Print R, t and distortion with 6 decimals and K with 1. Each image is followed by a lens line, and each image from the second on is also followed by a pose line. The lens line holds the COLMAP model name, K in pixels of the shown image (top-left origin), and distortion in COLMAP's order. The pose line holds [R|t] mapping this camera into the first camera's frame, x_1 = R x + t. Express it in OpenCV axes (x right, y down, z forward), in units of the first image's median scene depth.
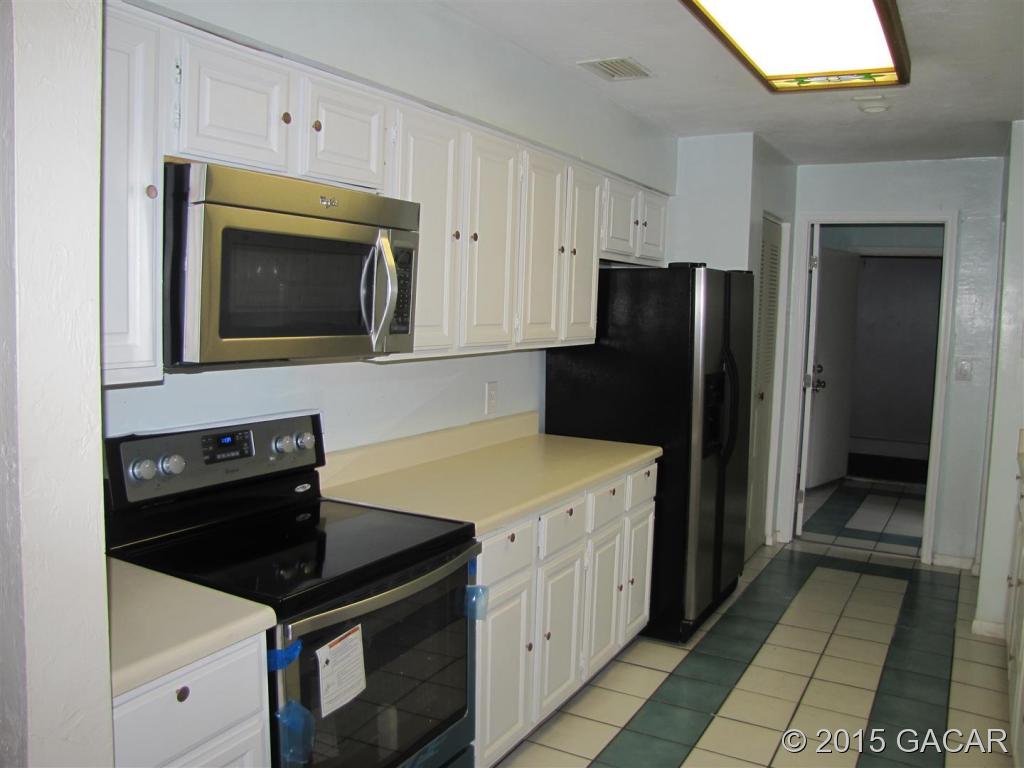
lens RADIAL K [[850.0, 0, 517.3], [0, 850.0, 369.4], [0, 0, 1]] dist [-0.185181, 0.166464]
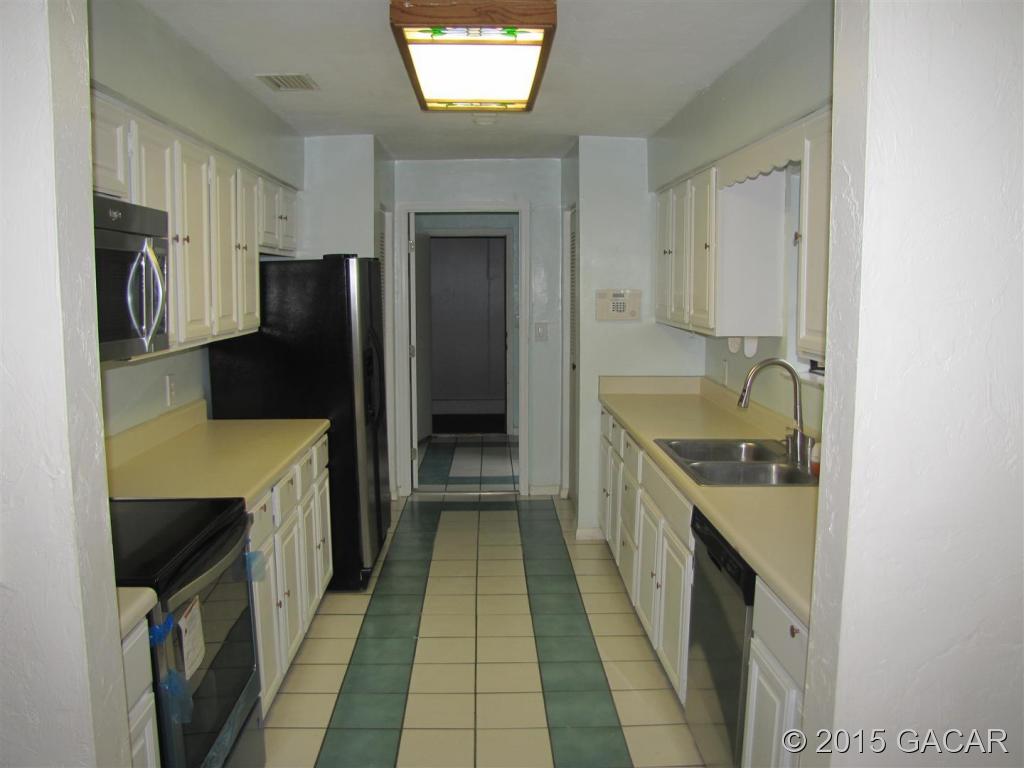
lens RADIAL K [[850.0, 0, 517.3], [0, 850.0, 369.4], [0, 0, 1]] dist [-0.185181, 0.166464]
pose [[0.851962, -0.084169, 0.516794, -0.185012], [0.069779, 0.996443, 0.047253, -0.009159], [-0.518933, -0.004196, 0.854805, -0.083827]]
